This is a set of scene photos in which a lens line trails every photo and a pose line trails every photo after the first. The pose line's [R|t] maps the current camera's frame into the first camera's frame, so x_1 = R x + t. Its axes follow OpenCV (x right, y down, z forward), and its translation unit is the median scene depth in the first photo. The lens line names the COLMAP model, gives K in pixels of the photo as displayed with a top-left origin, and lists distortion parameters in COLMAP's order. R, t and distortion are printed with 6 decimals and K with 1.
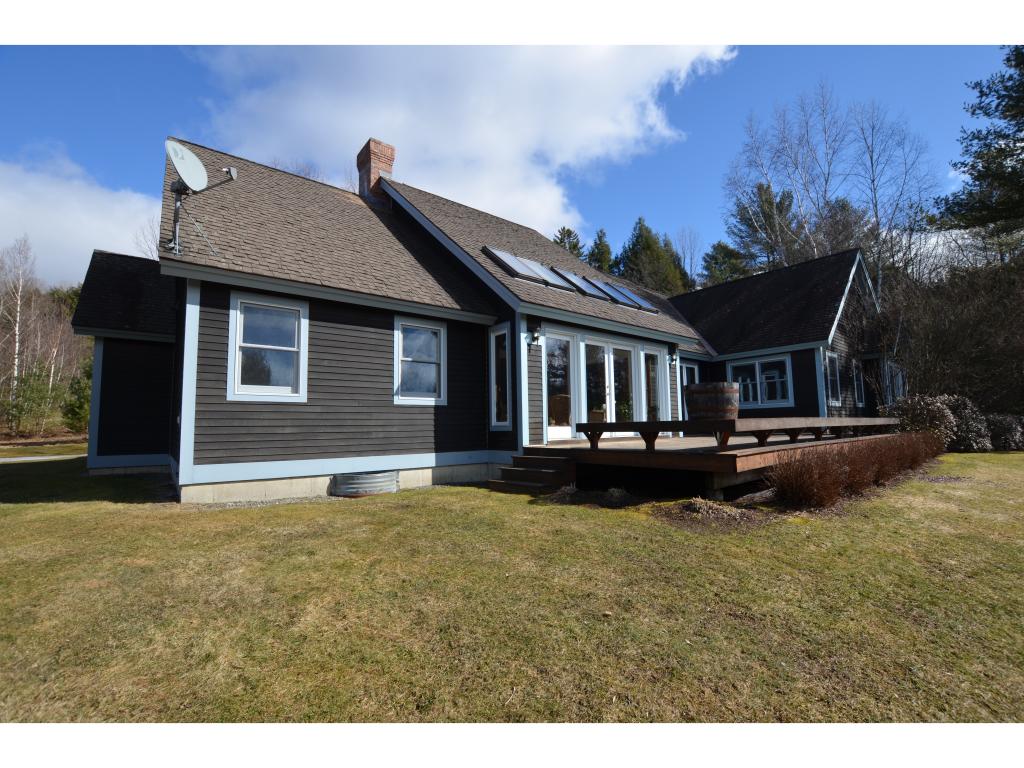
lens RADIAL K [[445.1, 0, 512.1], [0, 445.1, 386.7], [0, 0, 1]] dist [-0.027904, 0.000053]
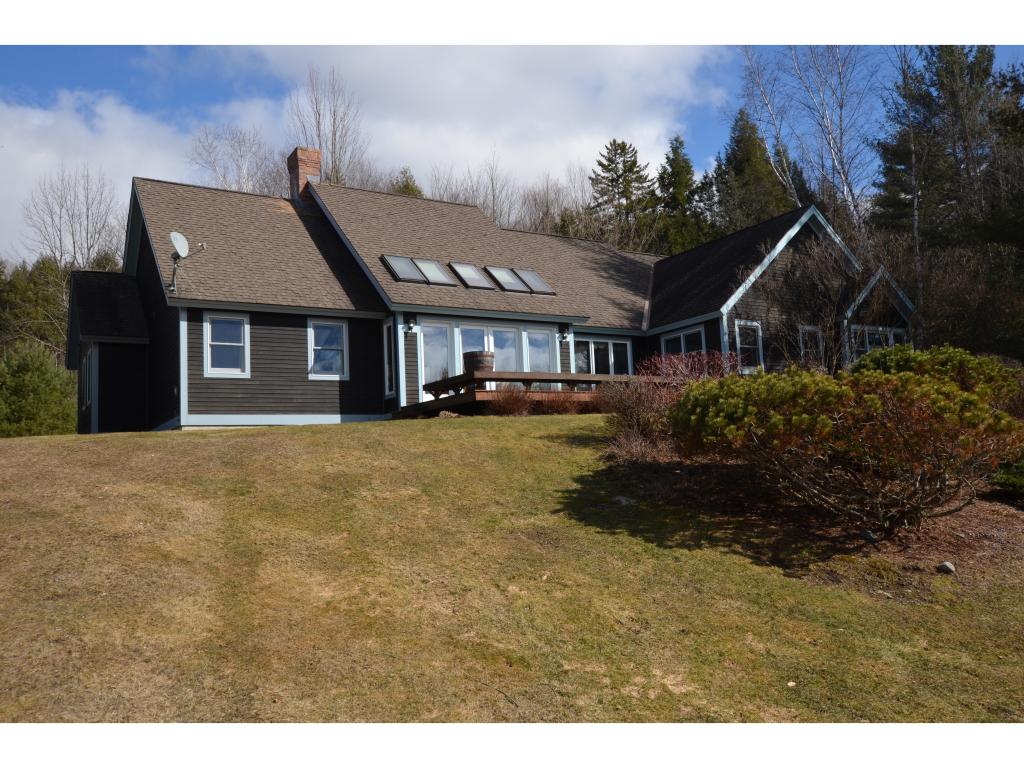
lens RADIAL K [[892.9, 0, 511.8], [0, 892.9, 385.9], [0, 0, 1]] dist [0.038101, -0.002806]
pose [[0.987292, -0.043908, -0.152733, 0.802377], [0.040756, 0.998888, -0.023711, 0.151485], [0.153604, 0.017185, 0.987983, -1.712068]]
